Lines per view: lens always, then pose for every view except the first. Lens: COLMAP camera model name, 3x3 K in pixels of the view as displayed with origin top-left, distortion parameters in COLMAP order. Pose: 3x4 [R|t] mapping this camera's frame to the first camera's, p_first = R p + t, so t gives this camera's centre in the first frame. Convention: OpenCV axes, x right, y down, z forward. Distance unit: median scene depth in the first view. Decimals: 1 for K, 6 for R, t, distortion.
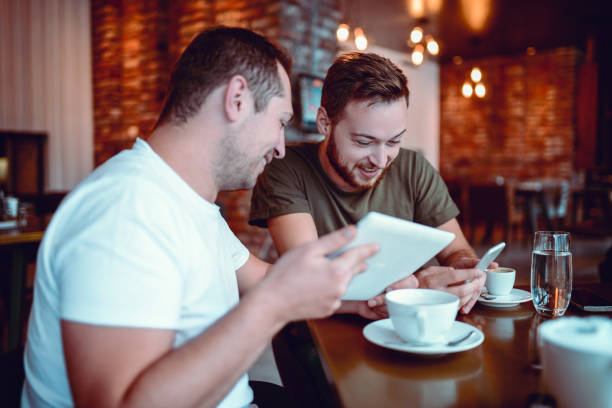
lens RADIAL K [[445.4, 0, 305.9], [0, 445.4, 180.8], [0, 0, 1]] dist [-0.126006, 0.004331]
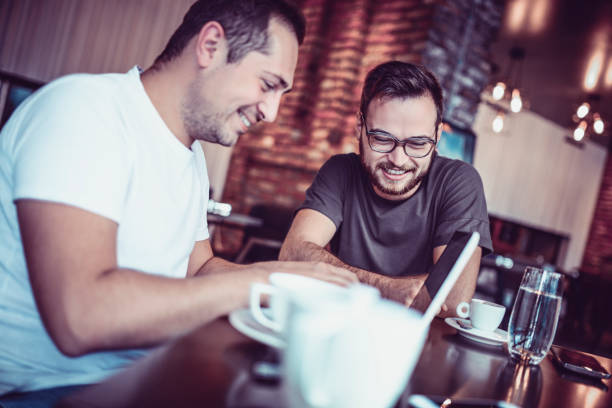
lens RADIAL K [[445.4, 0, 305.9], [0, 445.4, 180.8], [0, 0, 1]] dist [-0.126006, 0.004331]
pose [[0.935739, 0.224334, -0.272152, 0.185160], [-0.244402, 0.968774, -0.041771, 0.050543], [0.254283, 0.105601, 0.961347, 0.055603]]
